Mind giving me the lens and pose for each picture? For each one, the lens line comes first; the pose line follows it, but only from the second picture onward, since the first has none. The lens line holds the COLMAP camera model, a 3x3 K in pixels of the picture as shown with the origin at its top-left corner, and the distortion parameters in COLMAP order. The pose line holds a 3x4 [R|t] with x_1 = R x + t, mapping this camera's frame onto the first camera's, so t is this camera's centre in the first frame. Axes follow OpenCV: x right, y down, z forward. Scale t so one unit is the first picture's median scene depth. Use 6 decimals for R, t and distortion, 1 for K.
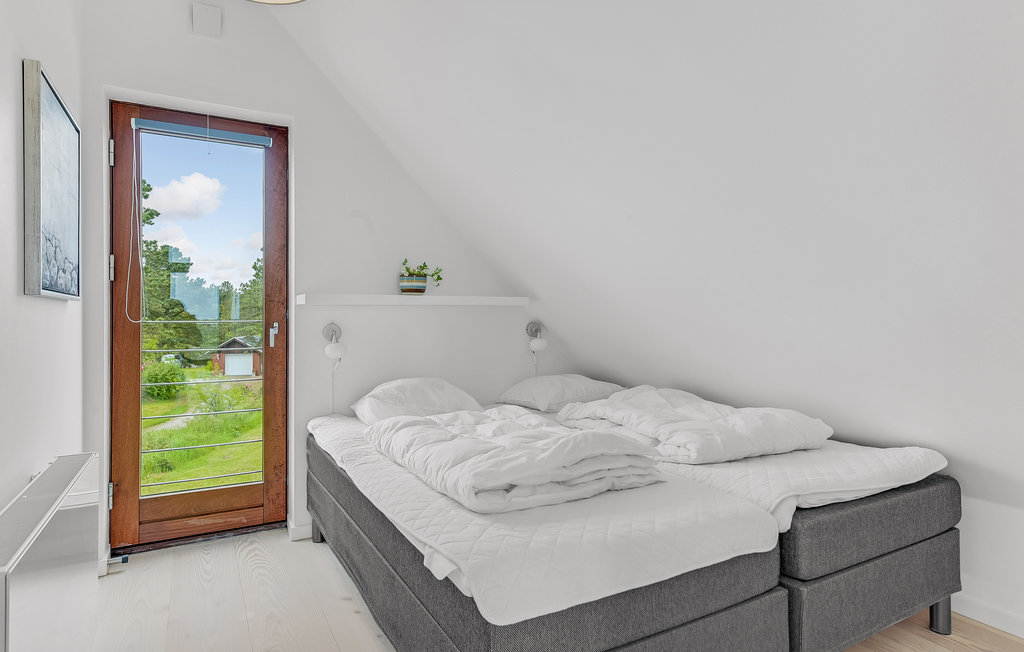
lens RADIAL K [[581.8, 0, 512.0], [0, 581.8, 326.0], [0, 0, 1]] dist [0.002671, 0.000579]
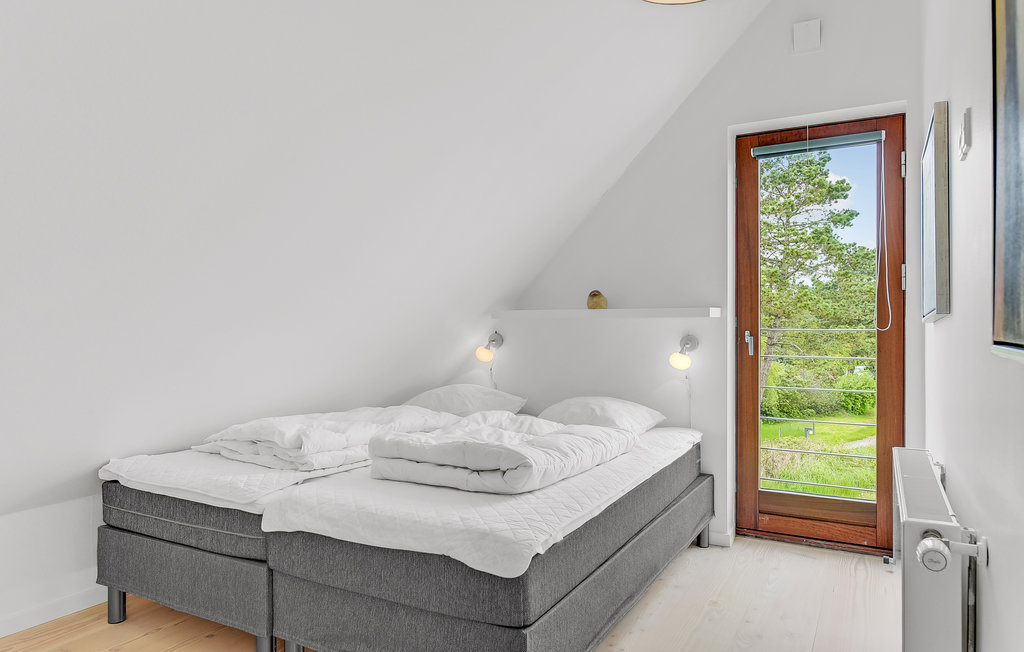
lens RADIAL K [[654.3, 0, 512.0], [0, 654.3, 326.0], [0, 0, 1]] dist [0.001844, 0.000430]
pose [[0.512961, -0.001376, -0.858411, 0.170955], [-0.010421, 0.999915, -0.007830, 0.001799], [0.858348, 0.012962, 0.512903, -0.033521]]
